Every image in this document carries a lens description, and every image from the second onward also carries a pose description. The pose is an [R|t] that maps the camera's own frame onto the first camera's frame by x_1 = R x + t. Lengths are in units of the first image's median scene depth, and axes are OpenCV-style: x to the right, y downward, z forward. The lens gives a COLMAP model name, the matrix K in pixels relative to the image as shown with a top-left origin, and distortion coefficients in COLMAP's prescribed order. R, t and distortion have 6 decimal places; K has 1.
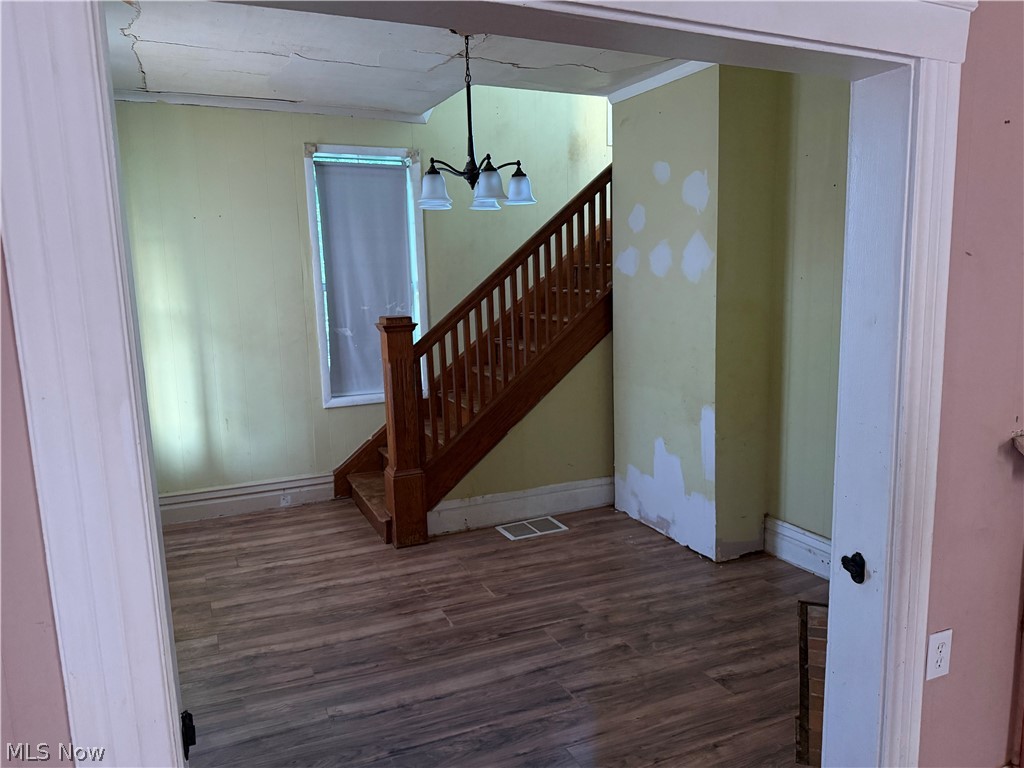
lens RADIAL K [[720.1, 0, 509.0], [0, 720.1, 385.0], [0, 0, 1]] dist [-0.004642, -0.003275]
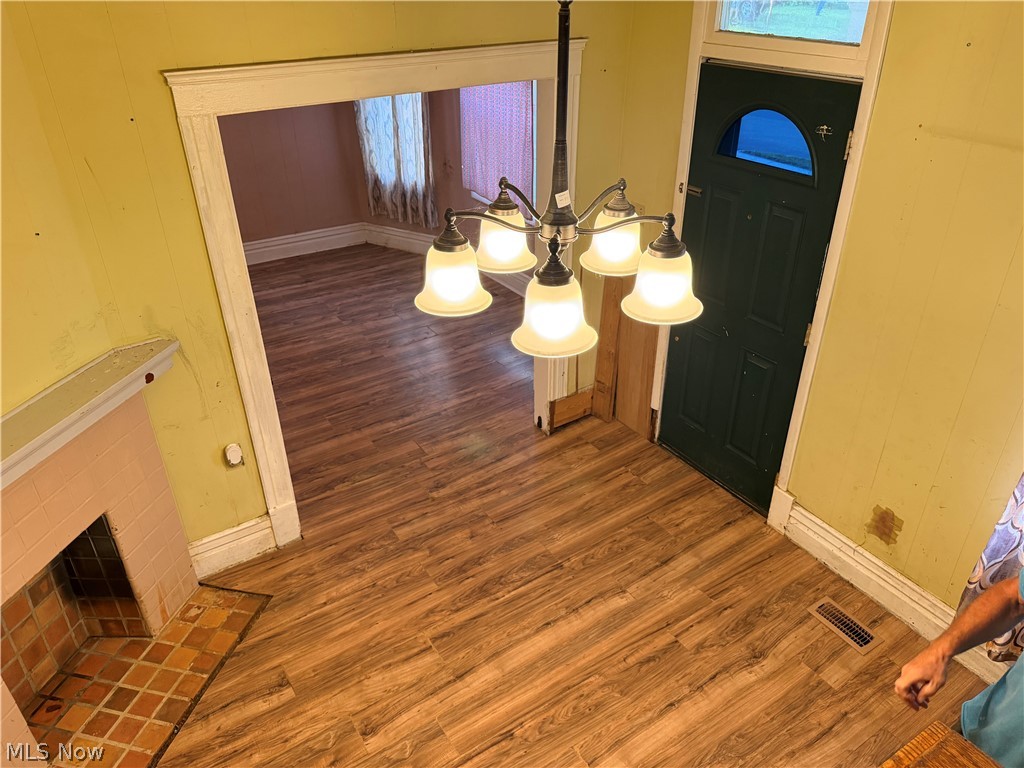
lens RADIAL K [[720.1, 0, 512.9], [0, 720.1, 382.1], [0, 0, 1]] dist [-0.004642, -0.003275]
pose [[-0.989030, 0.104997, -0.103904, 0.034810], [0.016421, 0.777186, 0.629057, -0.578537], [0.146802, 0.620450, -0.770384, 1.622109]]
